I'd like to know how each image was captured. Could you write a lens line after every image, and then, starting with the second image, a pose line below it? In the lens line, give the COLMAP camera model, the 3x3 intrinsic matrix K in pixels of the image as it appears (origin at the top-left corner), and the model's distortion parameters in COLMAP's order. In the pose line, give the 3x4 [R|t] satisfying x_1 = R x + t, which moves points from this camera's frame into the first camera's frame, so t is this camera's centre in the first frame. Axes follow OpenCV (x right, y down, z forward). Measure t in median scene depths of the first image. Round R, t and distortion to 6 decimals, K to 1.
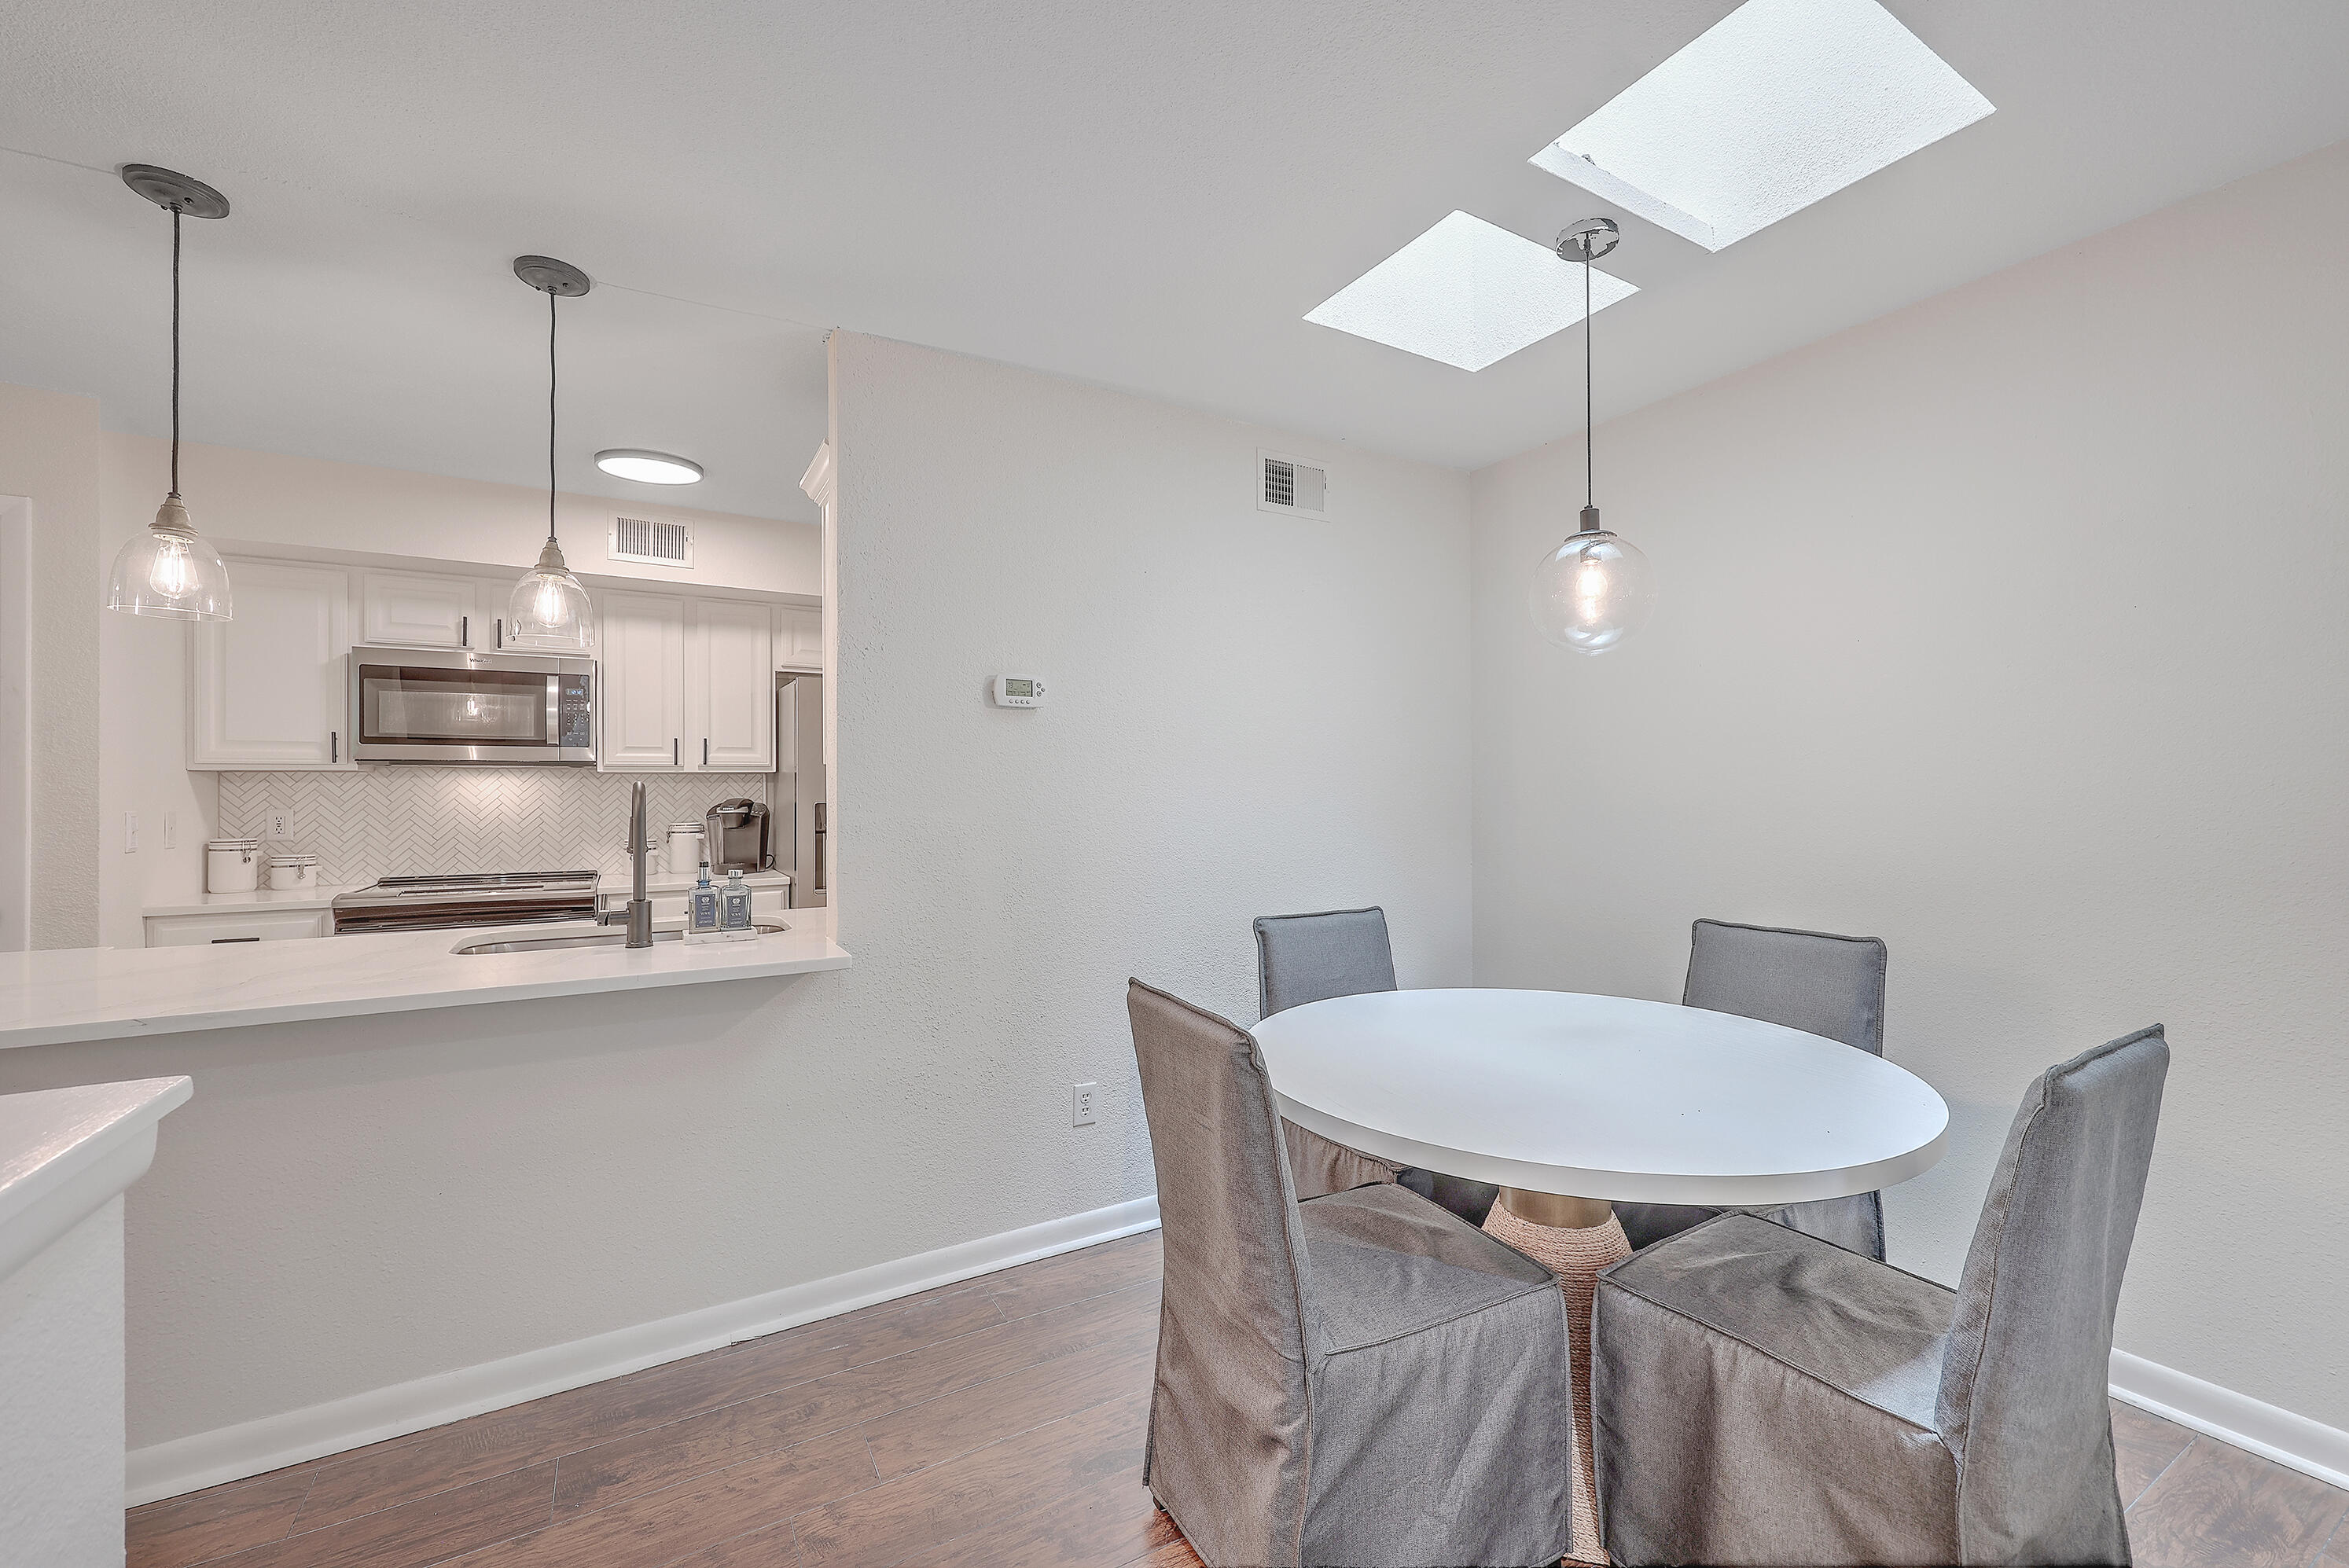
lens RADIAL K [[963.0, 0, 1174.2], [0, 963.0, 773.5], [0, 0, 1]] dist [0.012363, -0.000379]
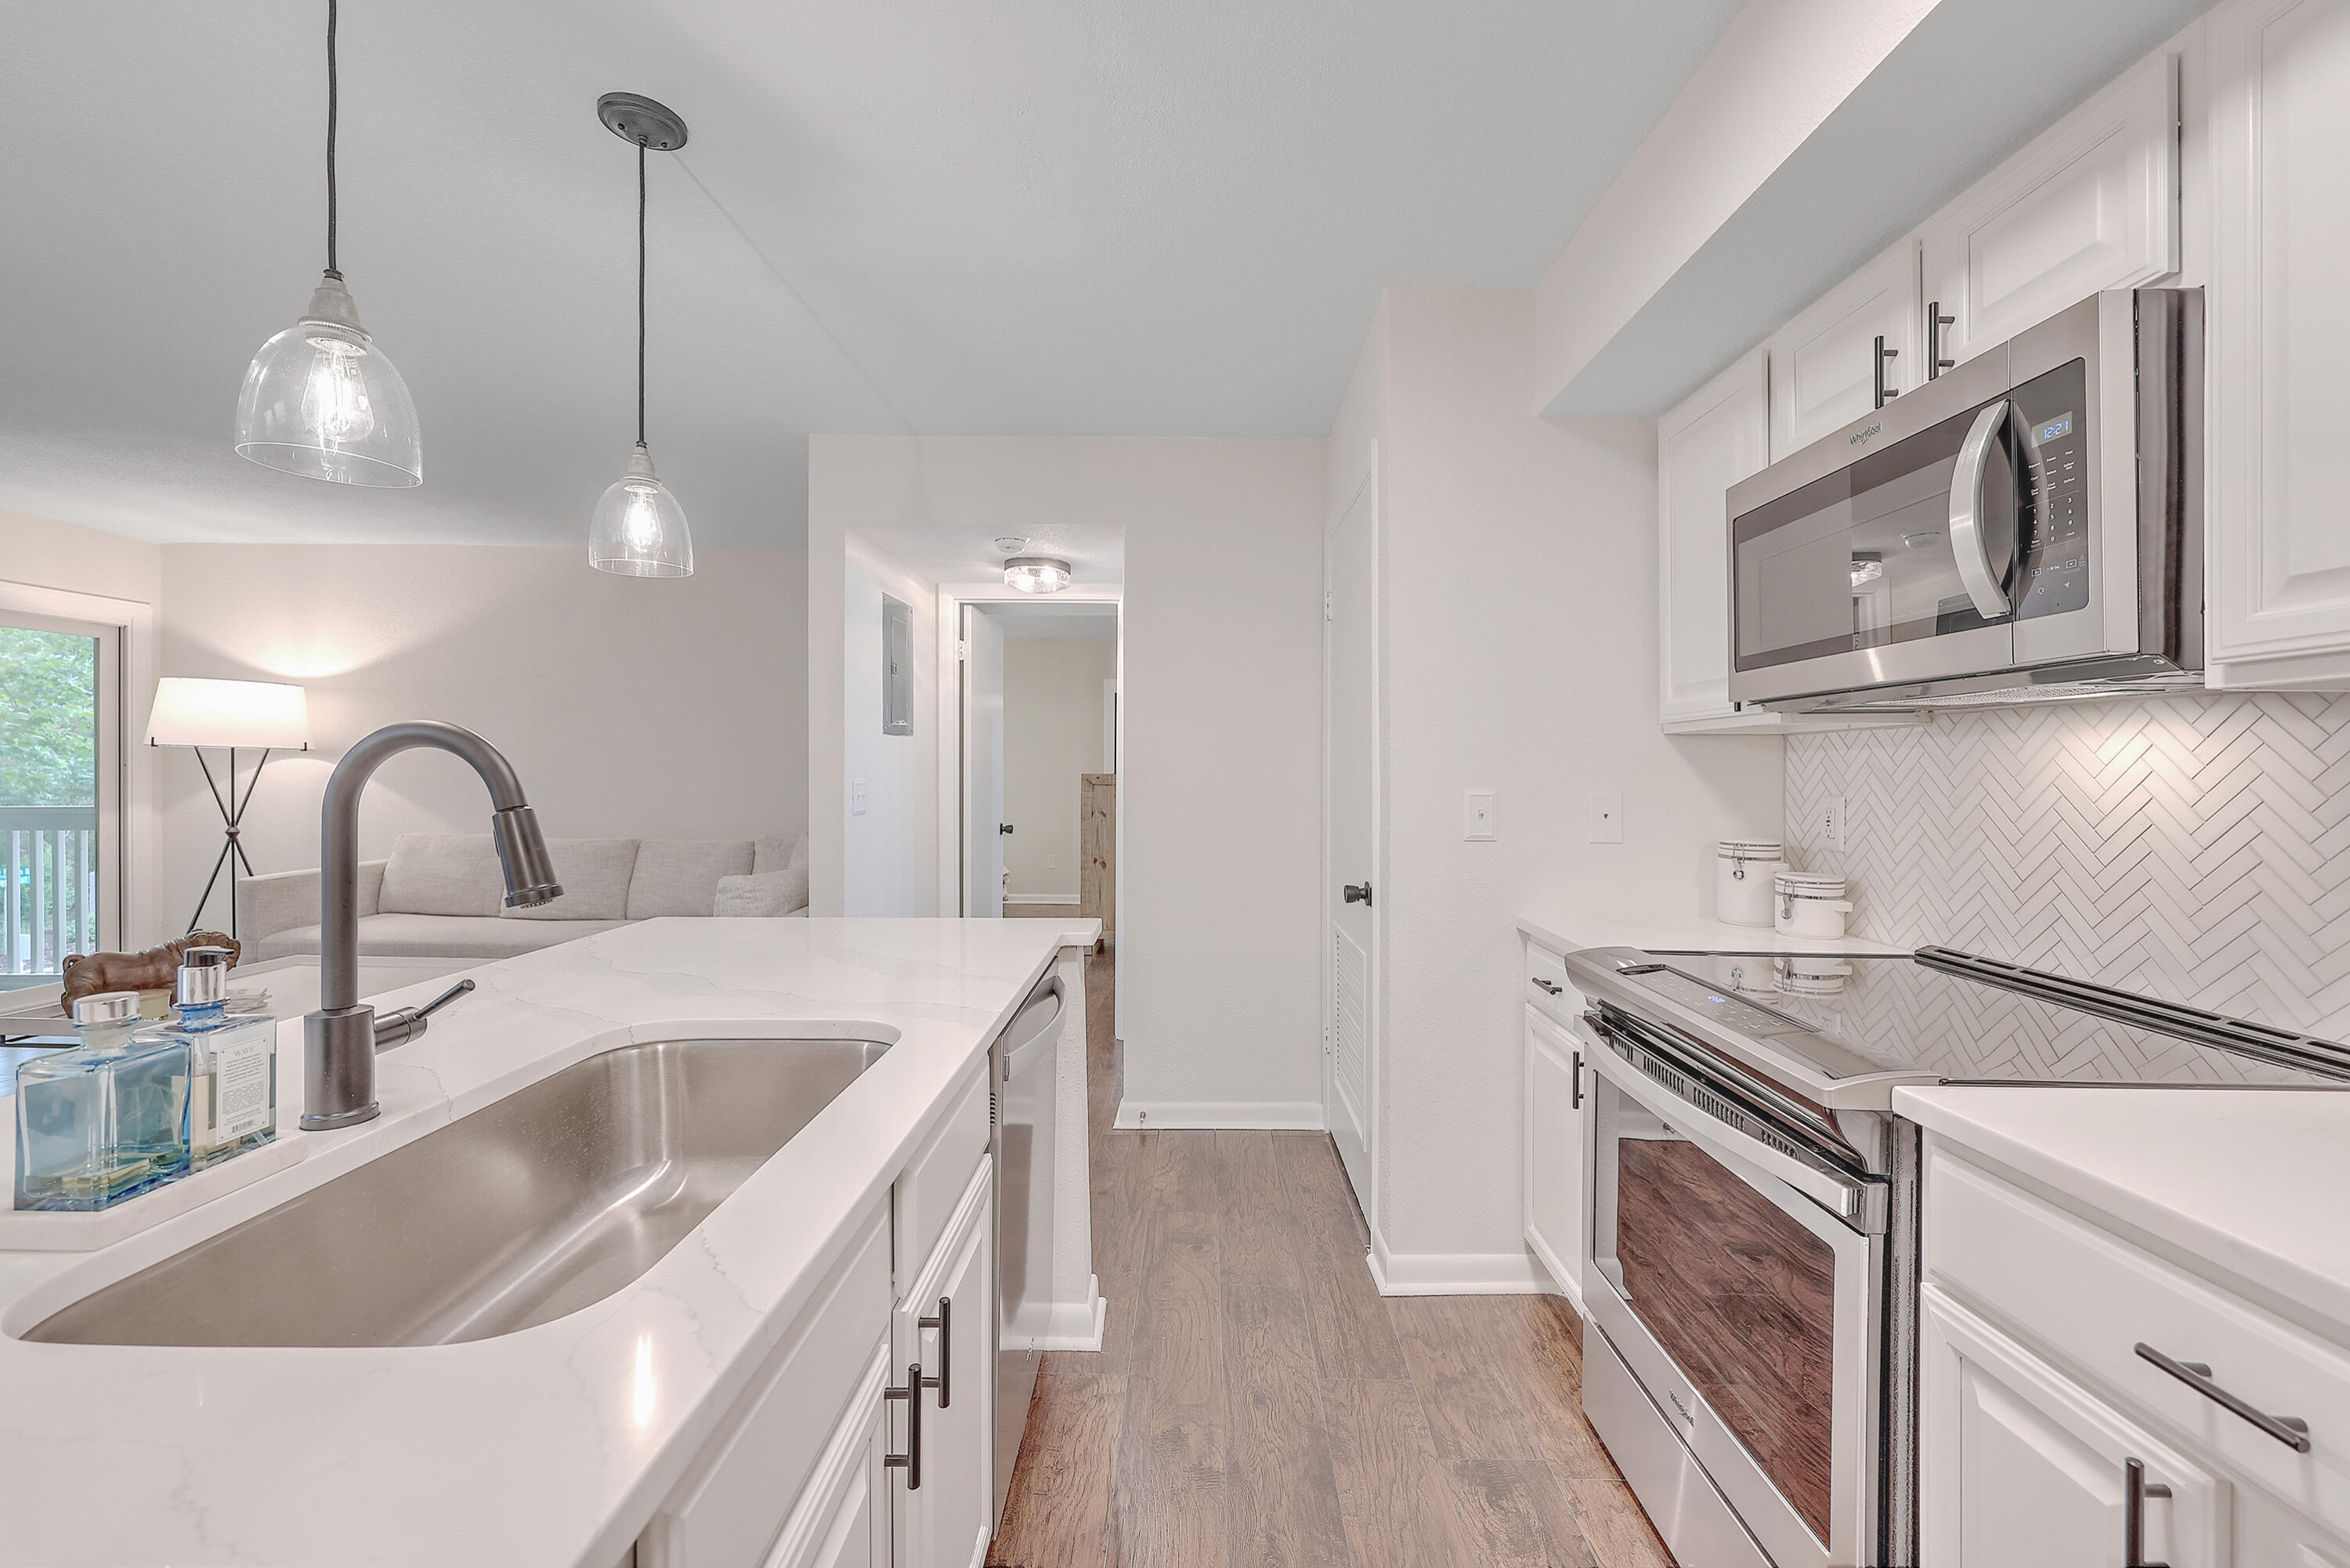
lens RADIAL K [[963.4, 0, 1174.7], [0, 963.4, 773.5], [0, 0, 1]] dist [0.012363, -0.000379]
pose [[-0.529084, 0.002719, -0.848565, -0.222107], [0.005788, 0.999983, -0.000405, 0.021139], [0.848550, -0.005126, -0.529091, 0.950144]]
